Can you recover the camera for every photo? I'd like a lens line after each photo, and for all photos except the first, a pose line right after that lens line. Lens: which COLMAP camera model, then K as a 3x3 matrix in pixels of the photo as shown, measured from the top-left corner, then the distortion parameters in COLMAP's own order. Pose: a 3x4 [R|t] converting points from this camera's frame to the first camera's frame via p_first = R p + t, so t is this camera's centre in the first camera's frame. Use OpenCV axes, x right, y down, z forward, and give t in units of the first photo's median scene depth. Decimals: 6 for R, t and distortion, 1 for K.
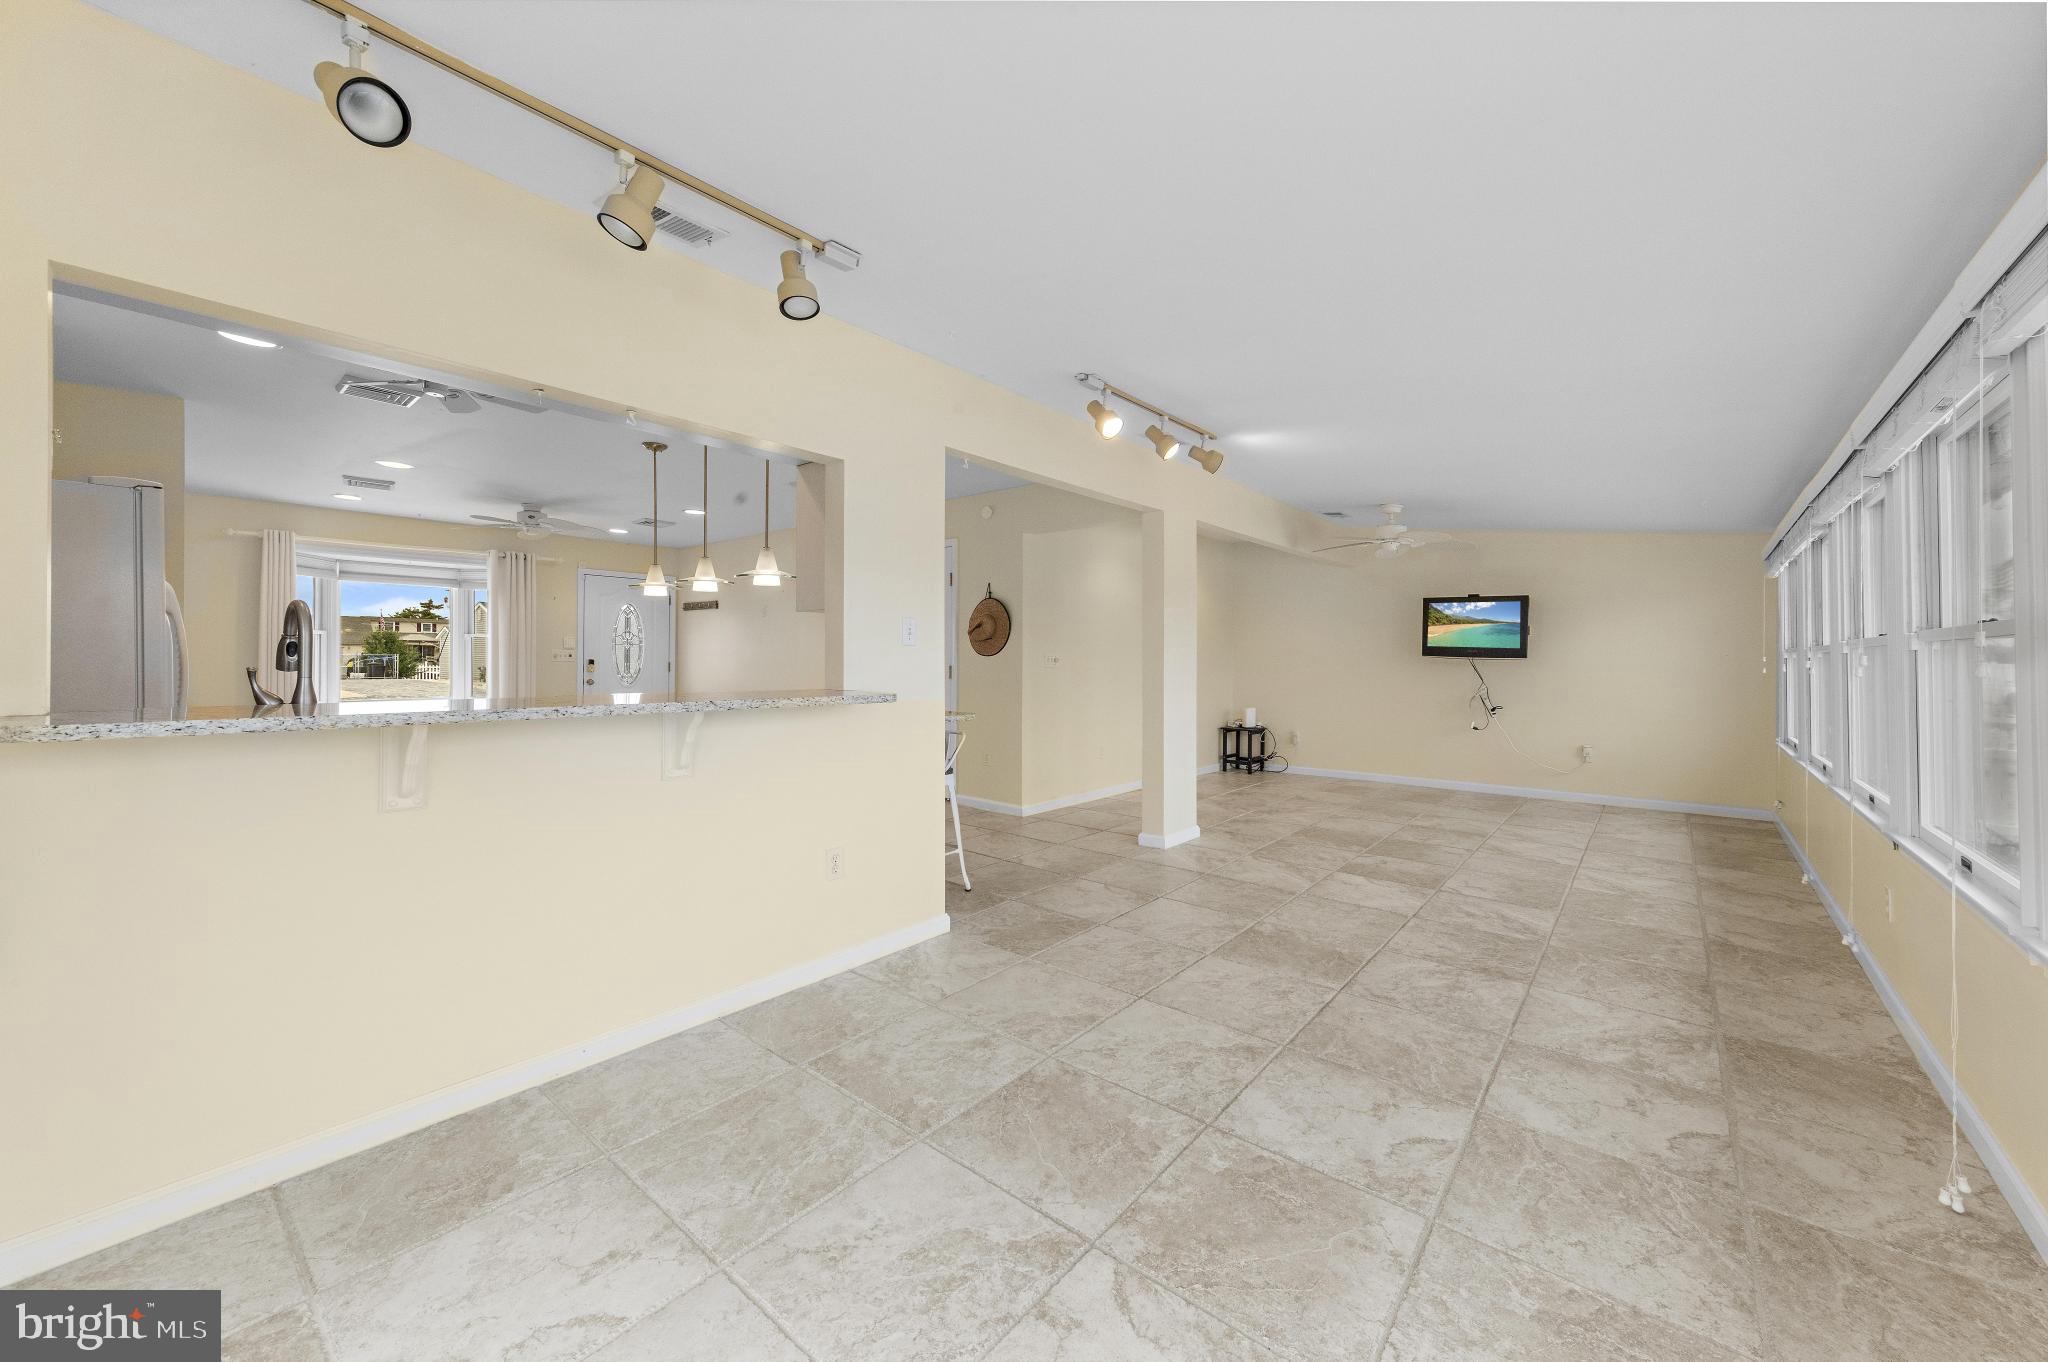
lens RADIAL K [[771.6, 0, 1034.2], [0, 771.6, 650.0], [0, 0, 1]] dist [0.002278, -0.000227]
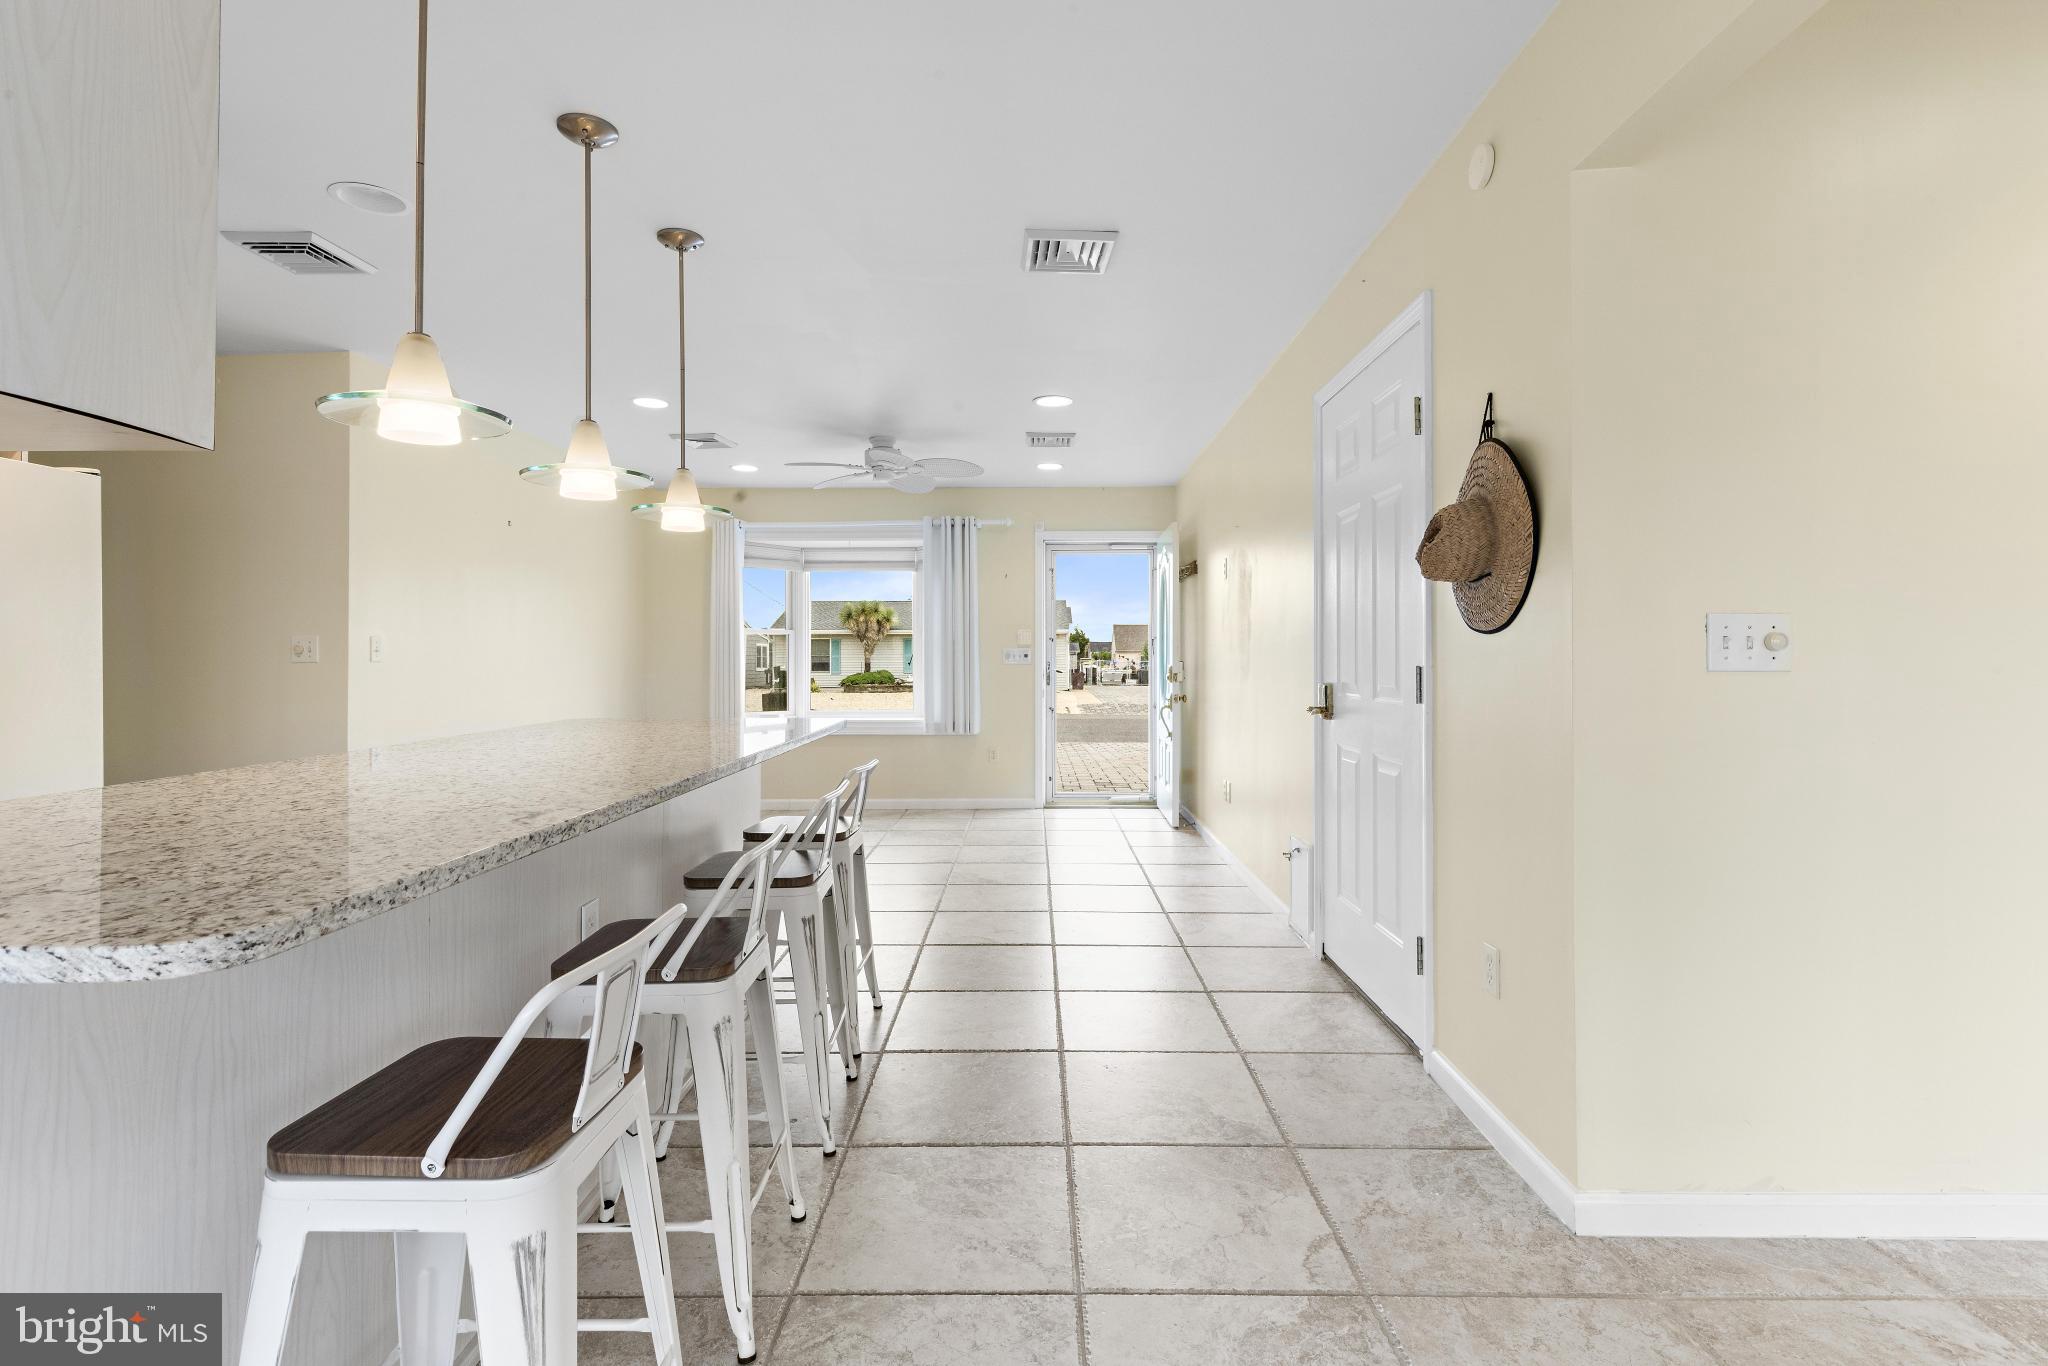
lens RADIAL K [[976.3, 0, 986.1], [0, 976.3, 656.6], [0, 0, 1]] dist [-0.002333, 0.001260]
pose [[0.620484, -0.009590, -0.784161, 0.095979], [0.006481, 0.999954, -0.007100, 0.015712], [0.784192, -0.000677, 0.620517, 0.477693]]
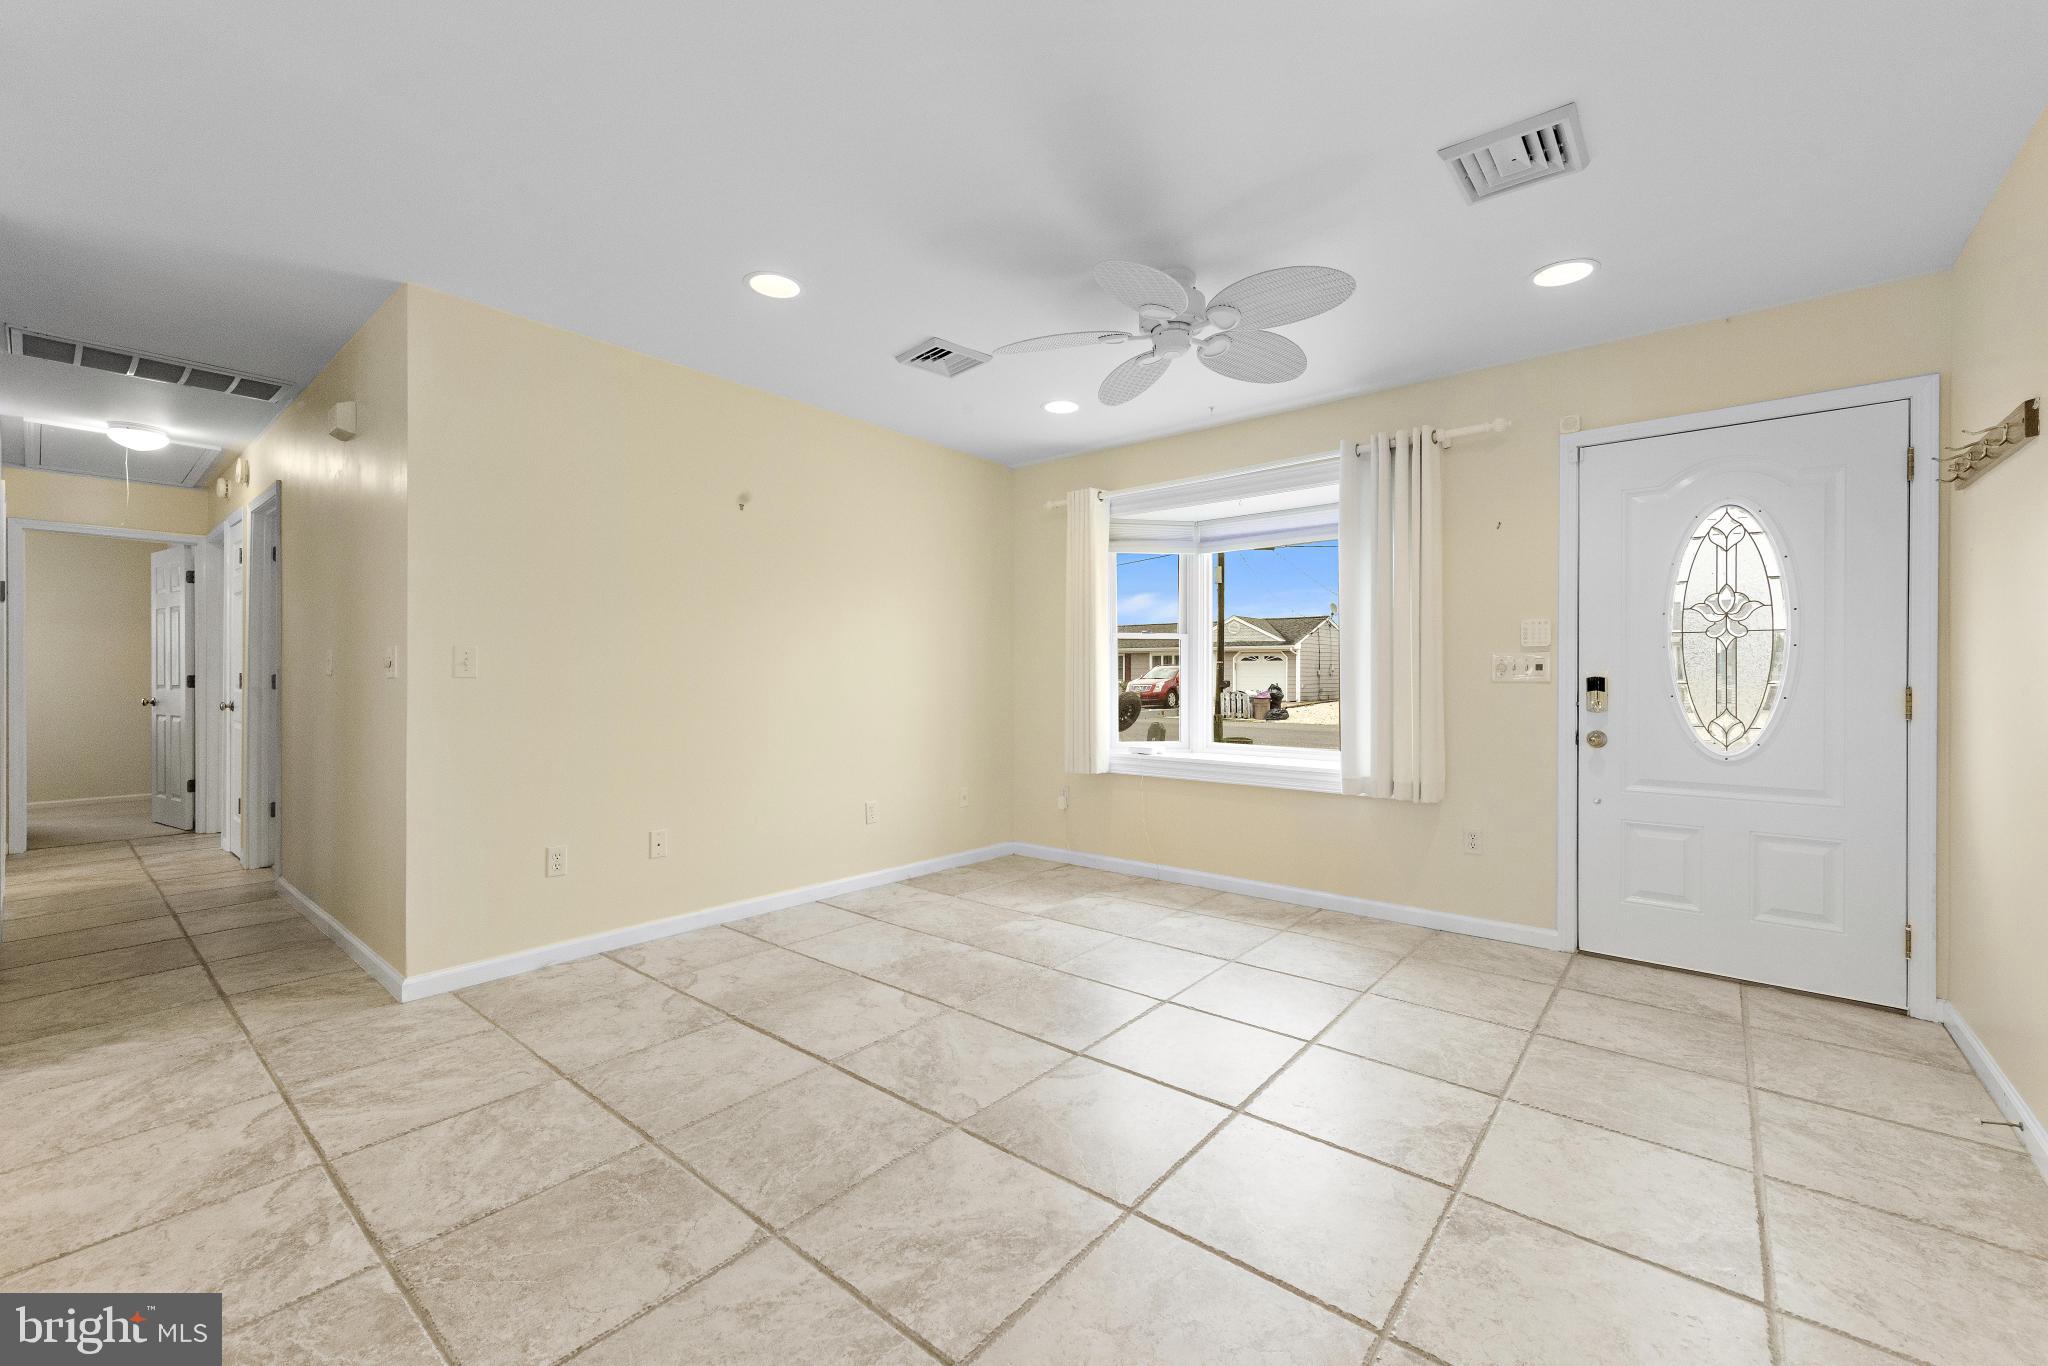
lens RADIAL K [[827.9, 0, 1018.7], [0, 827.9, 676.9], [0, 0, 1]] dist [0.007113, -0.000838]
pose [[-0.004618, 0.001034, -0.999989, -0.209775], [0.006830, 0.999976, 0.001002, 0.011445], [0.999966, -0.006825, -0.004625, 0.856921]]
